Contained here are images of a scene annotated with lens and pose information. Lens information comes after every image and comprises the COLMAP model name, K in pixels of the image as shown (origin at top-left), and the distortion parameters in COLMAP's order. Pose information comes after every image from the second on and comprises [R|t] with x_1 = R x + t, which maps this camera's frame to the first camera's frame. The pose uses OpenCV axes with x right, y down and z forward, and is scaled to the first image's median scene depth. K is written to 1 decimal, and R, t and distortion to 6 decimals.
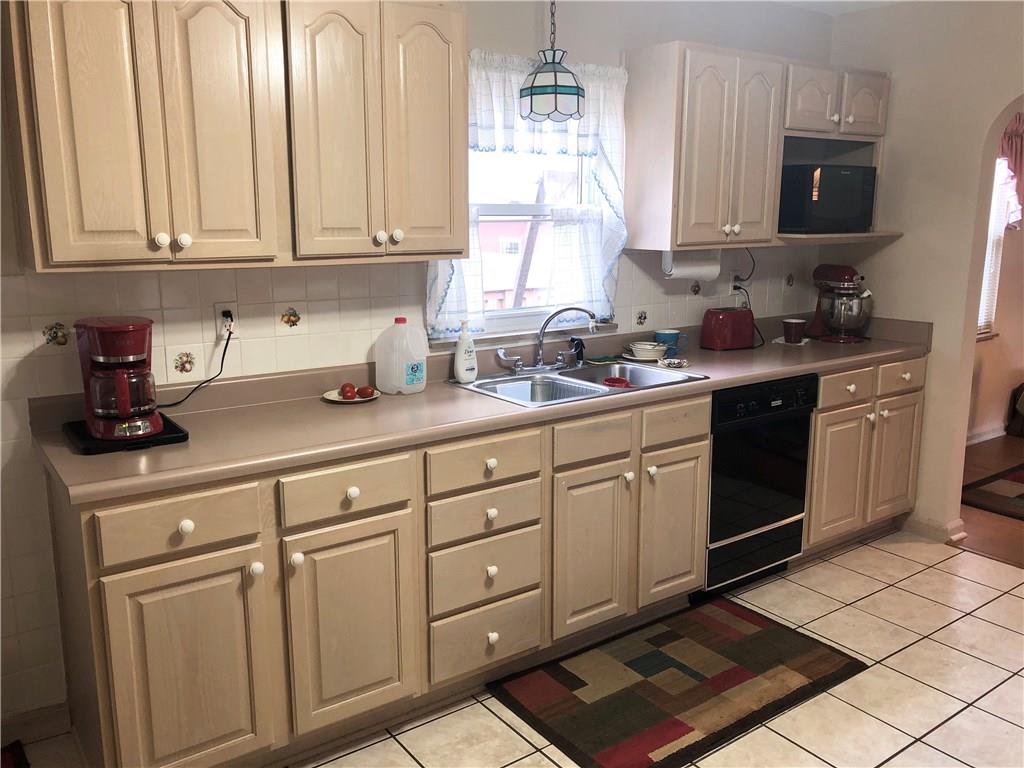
lens RADIAL K [[834.4, 0, 512.0], [0, 834.4, 384.0], [0, 0, 1]] dist [0.022974, 0.001078]
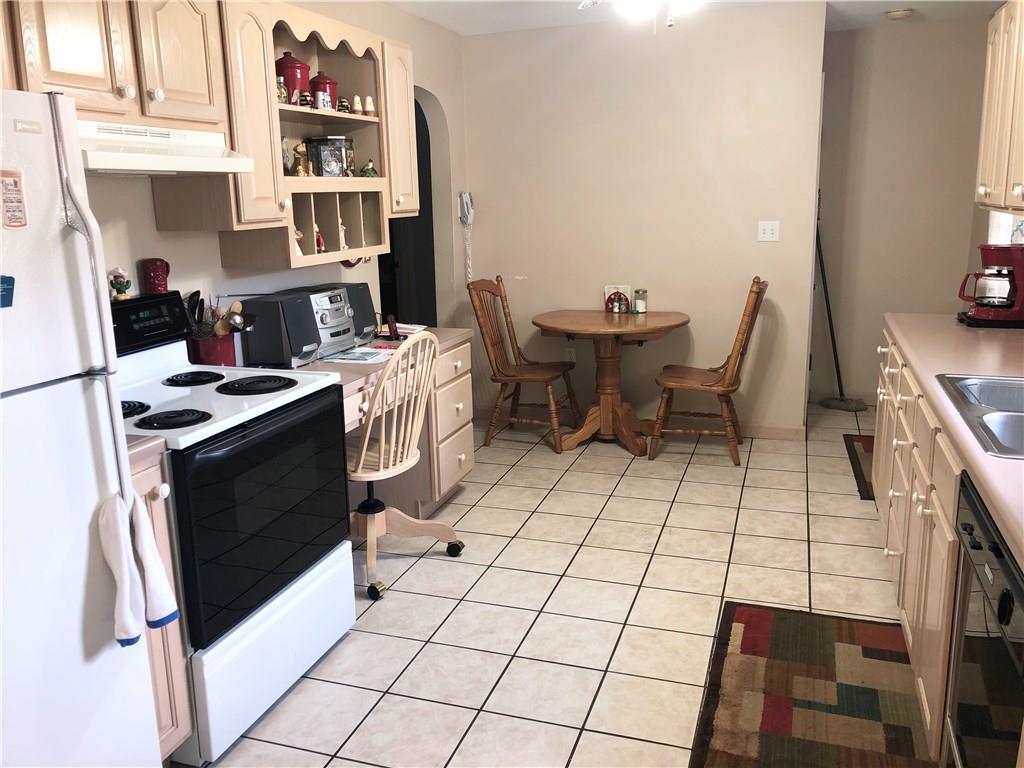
lens RADIAL K [[837.5, 0, 512.0], [0, 837.5, 384.0], [0, 0, 1]] dist [0.003961, 0.001030]
pose [[-0.810364, 0.157142, -0.564461, 0.639506], [-0.082173, 0.923364, 0.375029, -0.186026], [0.580136, 0.350294, -0.735348, 0.946314]]
